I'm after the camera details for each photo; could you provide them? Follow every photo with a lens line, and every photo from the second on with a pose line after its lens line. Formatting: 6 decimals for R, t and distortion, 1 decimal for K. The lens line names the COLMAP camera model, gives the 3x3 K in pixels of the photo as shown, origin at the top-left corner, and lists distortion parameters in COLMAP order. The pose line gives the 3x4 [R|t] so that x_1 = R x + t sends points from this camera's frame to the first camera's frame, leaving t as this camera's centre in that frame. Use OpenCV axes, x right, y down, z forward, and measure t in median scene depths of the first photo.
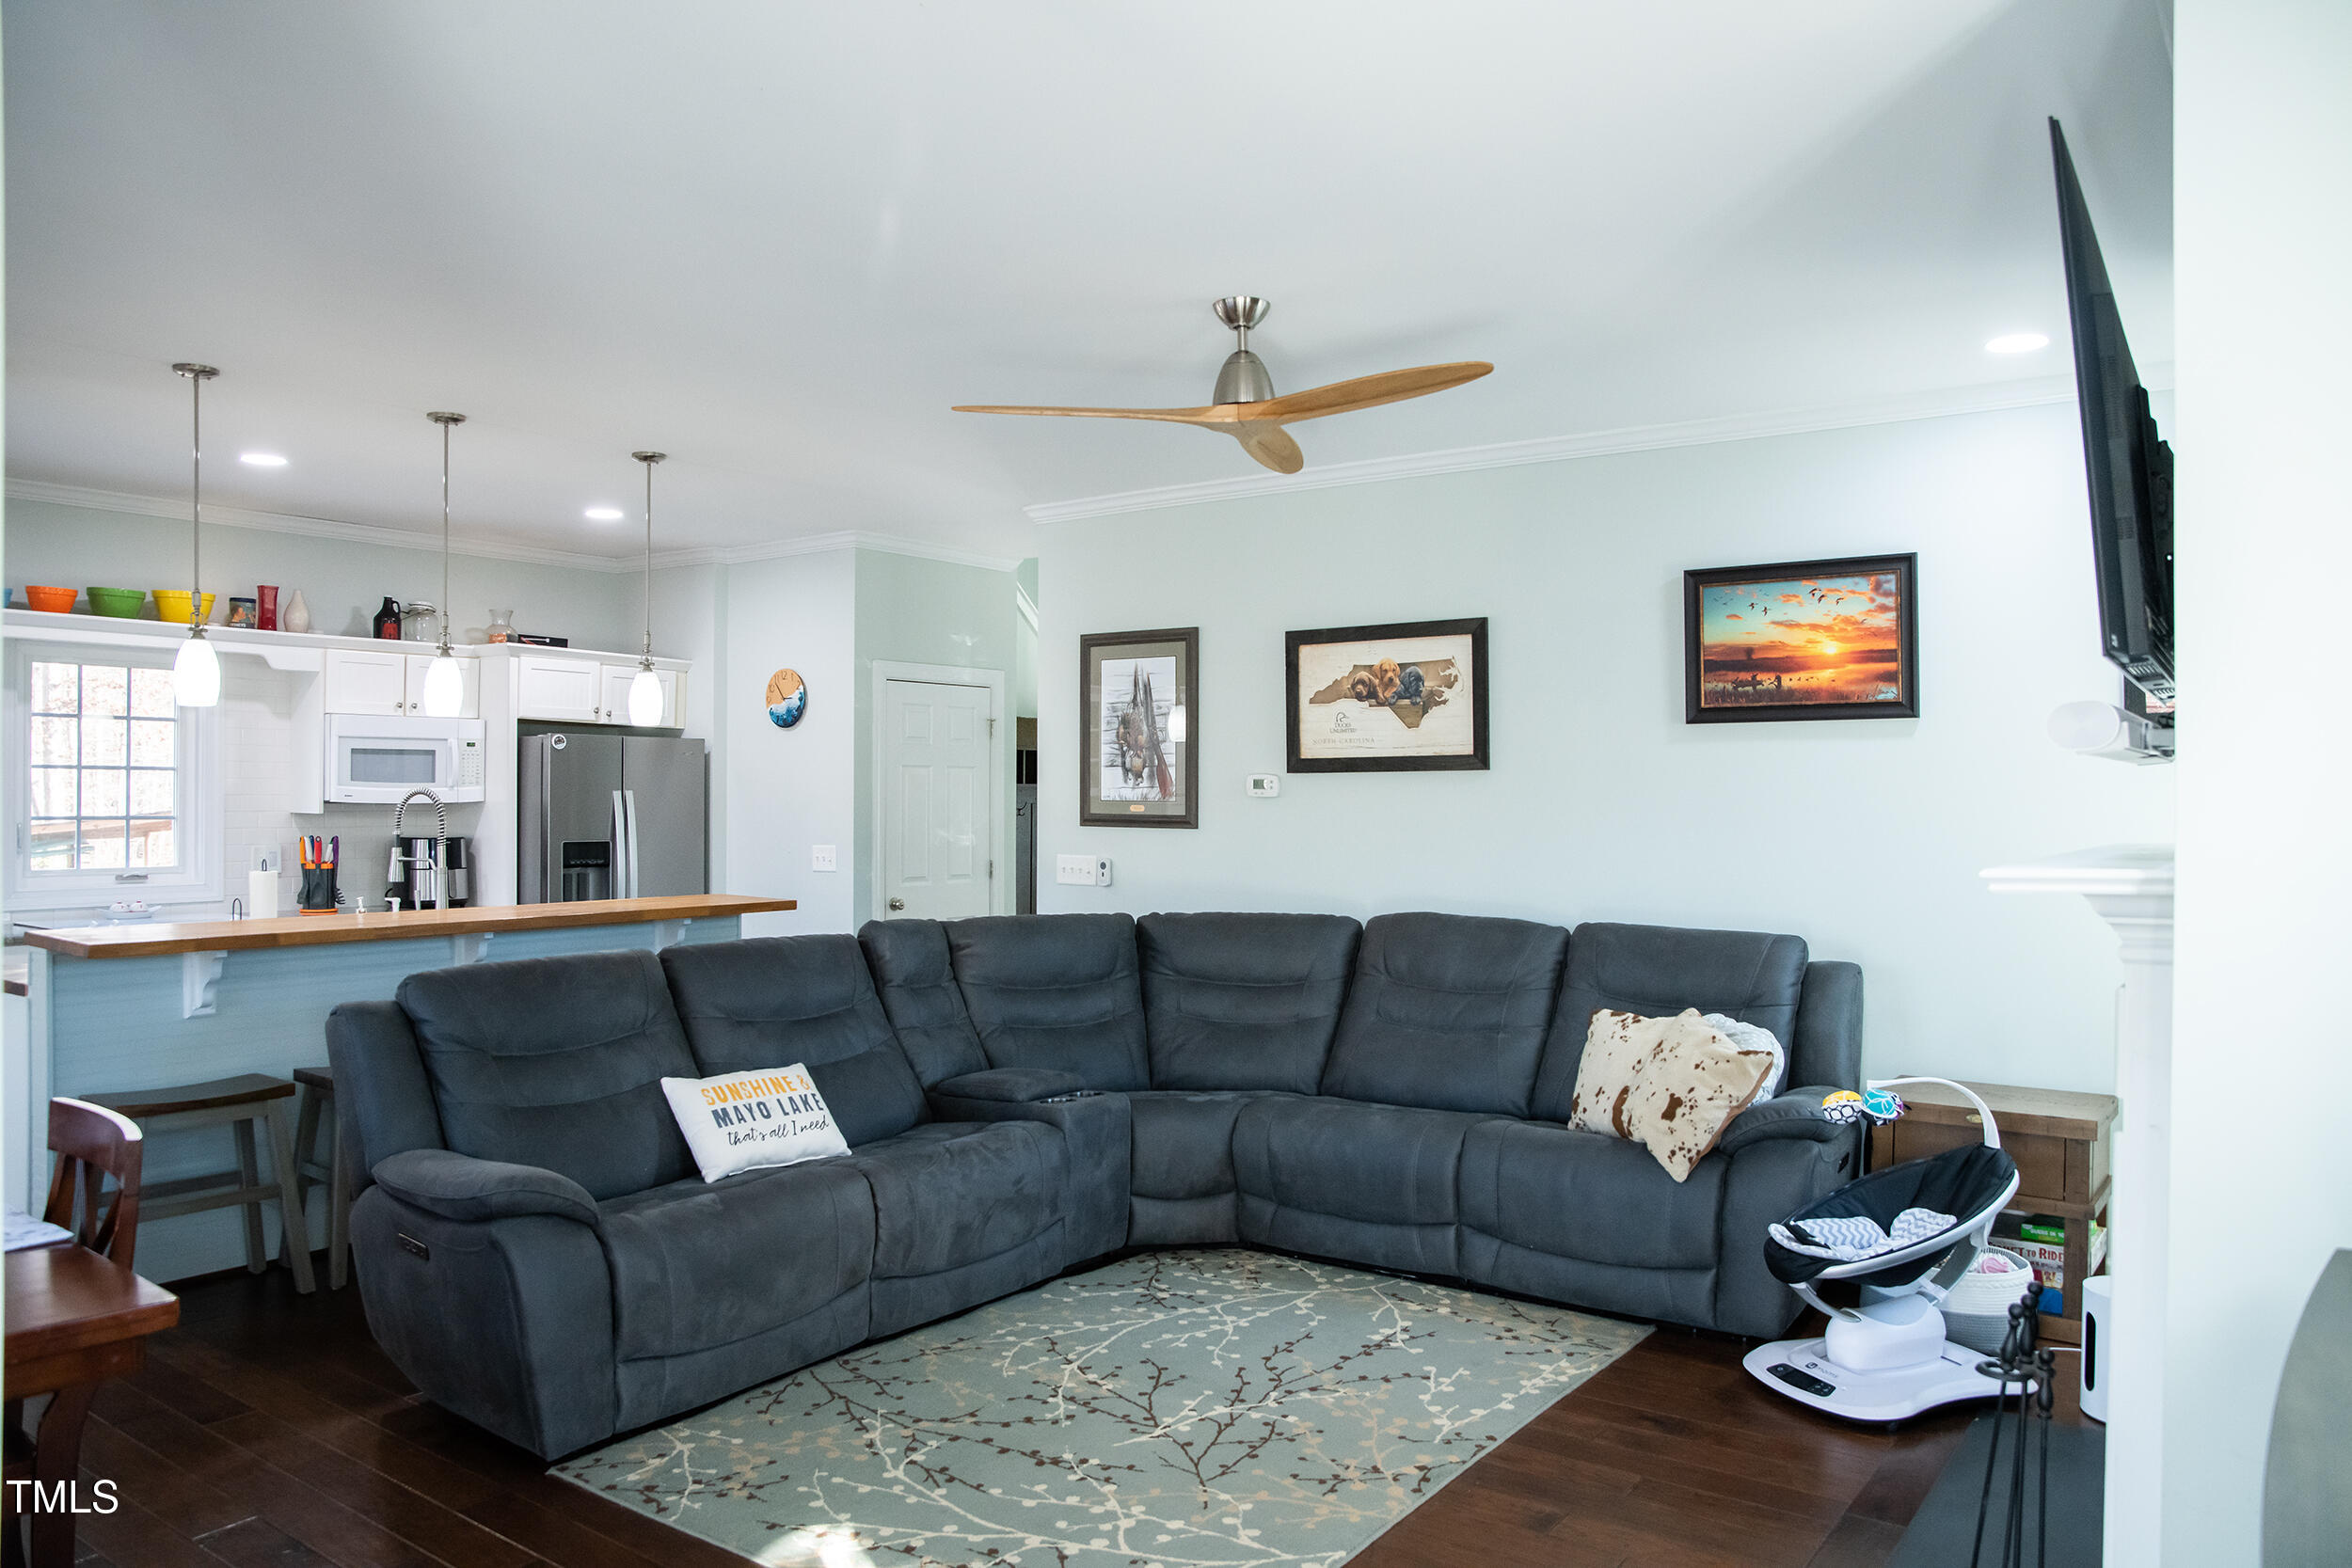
lens RADIAL K [[1627.6, 0, 1188.2], [0, 1627.6, 792.0], [0, 0, 1]] dist [-0.107108, 0.087582]
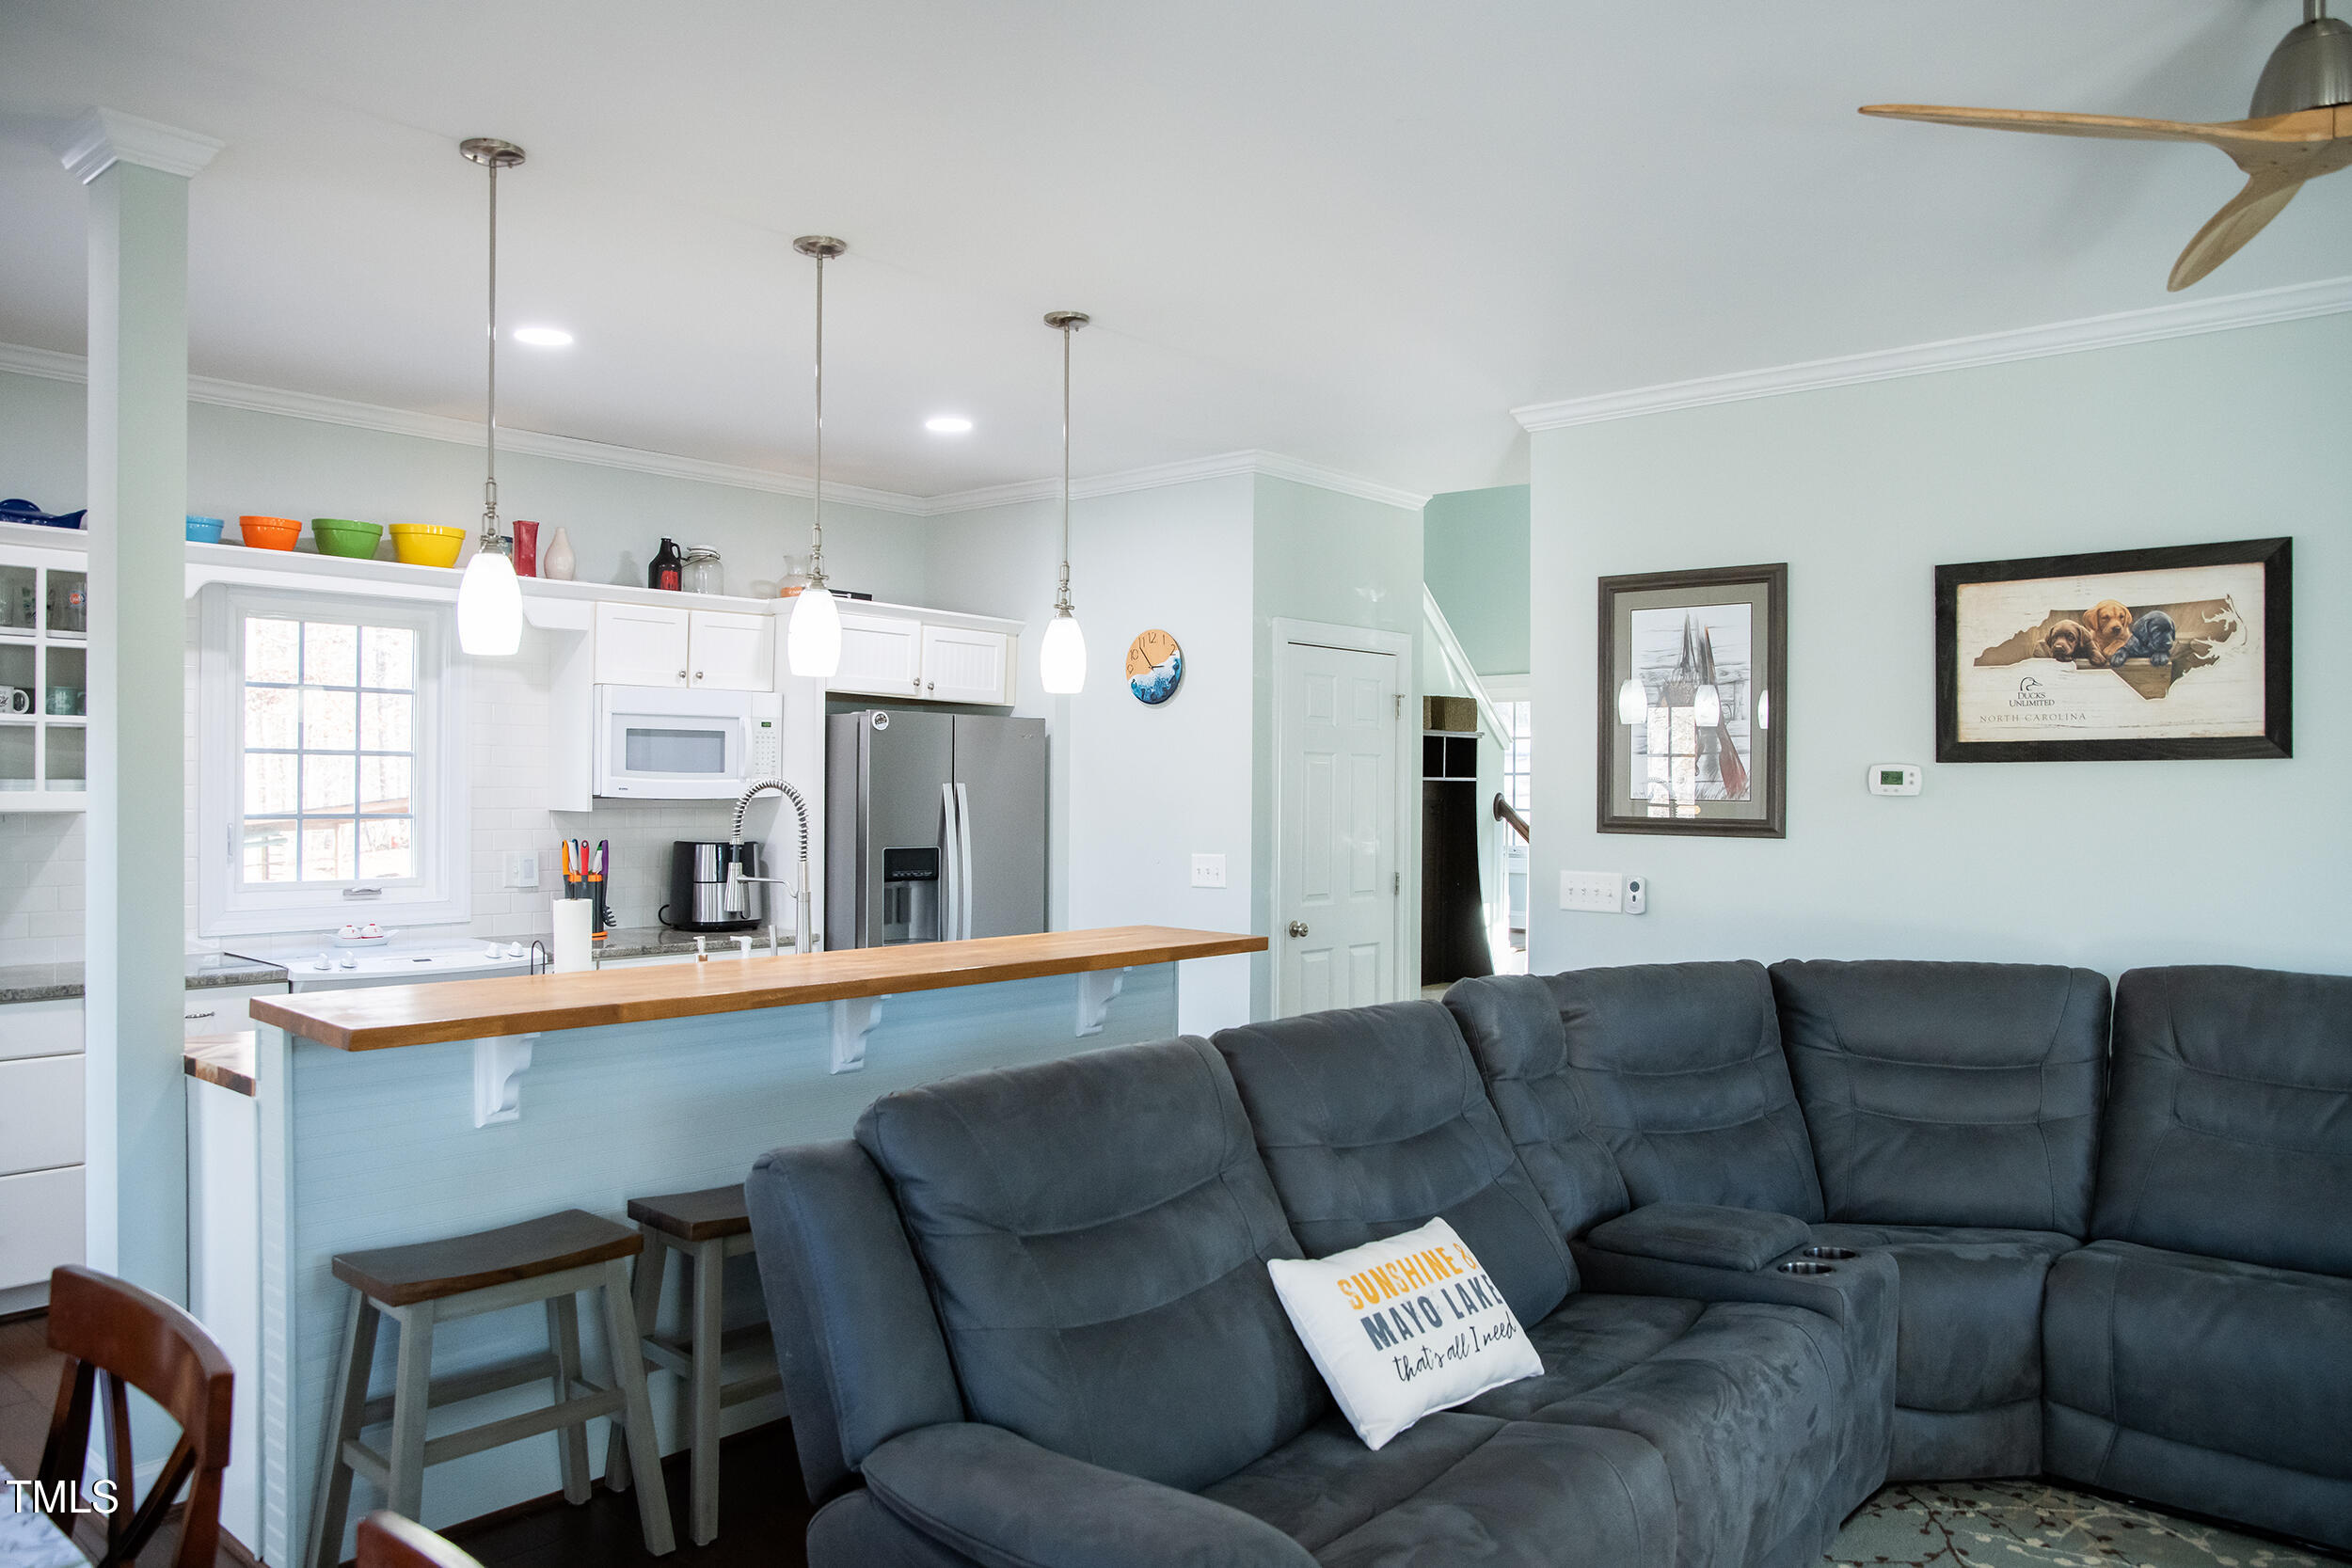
lens RADIAL K [[1627.6, 0, 1188.2], [0, 1627.6, 792.0], [0, 0, 1]] dist [-0.107108, 0.087582]
pose [[0.996254, 0.003953, -0.086386, -0.216261], [-0.003622, 0.999986, 0.003984, -0.000209], [0.086401, -0.003657, 0.996254, 0.278411]]
